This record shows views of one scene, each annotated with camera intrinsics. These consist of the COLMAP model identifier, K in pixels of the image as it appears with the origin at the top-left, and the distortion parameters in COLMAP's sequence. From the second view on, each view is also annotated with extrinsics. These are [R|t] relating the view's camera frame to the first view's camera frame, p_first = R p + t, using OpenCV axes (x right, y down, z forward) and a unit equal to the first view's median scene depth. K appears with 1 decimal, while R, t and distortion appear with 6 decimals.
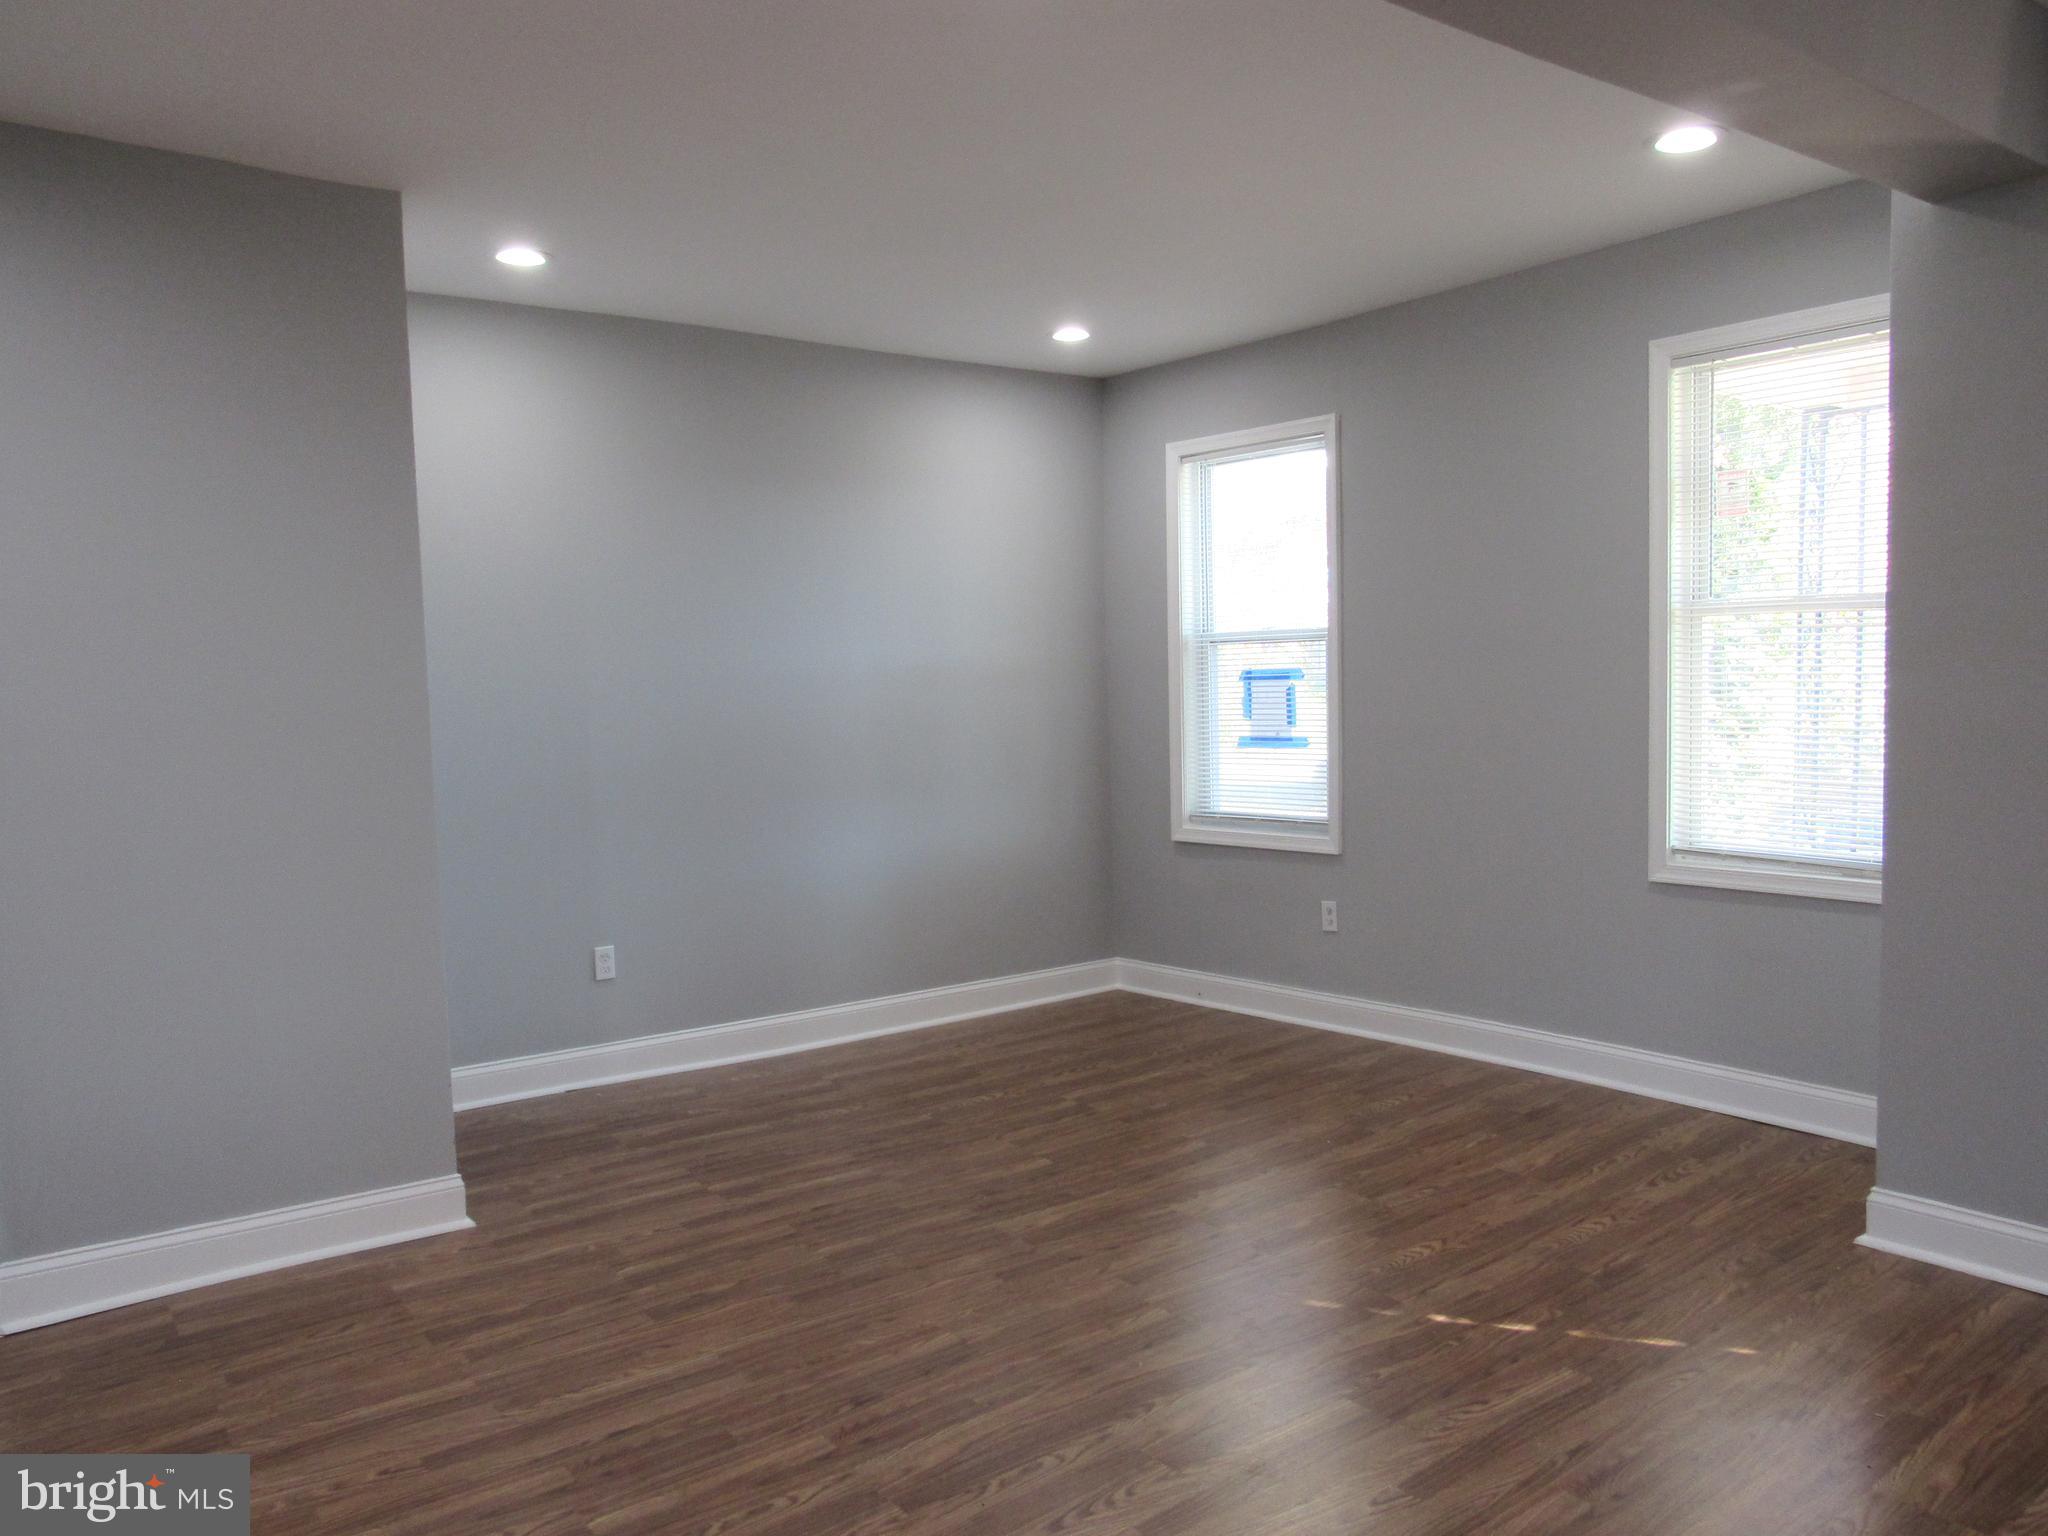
lens RADIAL K [[1459.0, 0, 1024.0], [0, 1459.0, 768.0], [0, 0, 1]] dist [-0.030676, 0.000492]
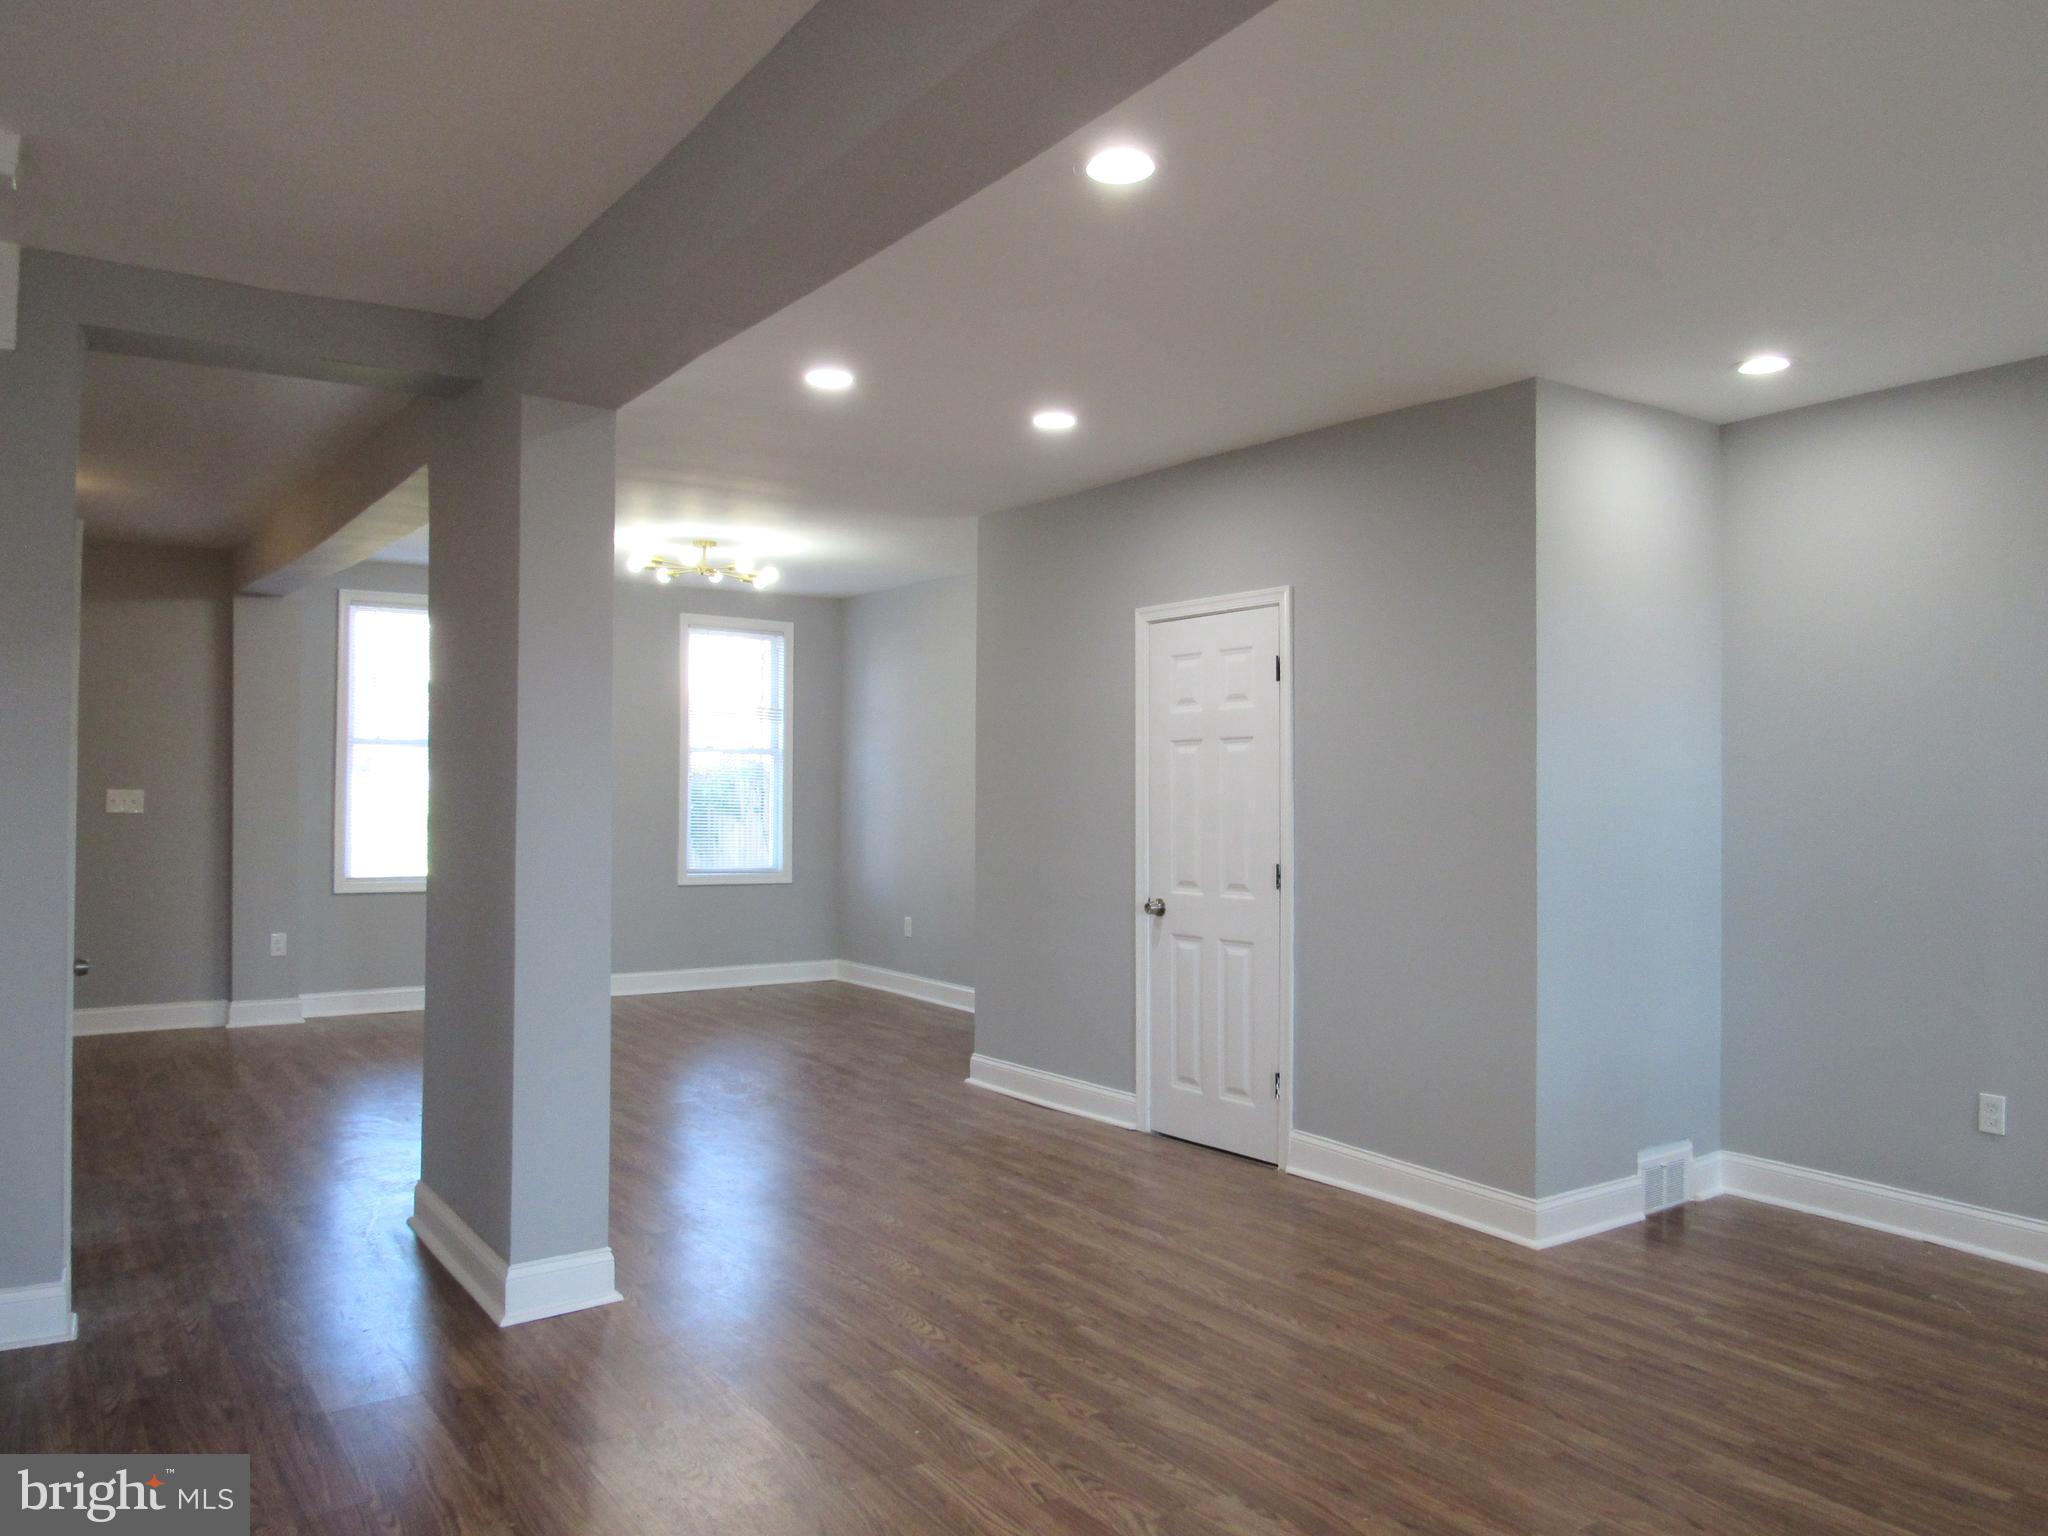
lens RADIAL K [[1459.0, 0, 1024.0], [0, 1459.0, 768.0], [0, 0, 1]] dist [-0.030676, 0.000492]
pose [[-0.027229, 0.009629, -0.999583, 0.835217], [-0.083046, 0.996475, 0.011861, -0.045516], [0.996174, 0.083334, -0.026334, 0.648077]]
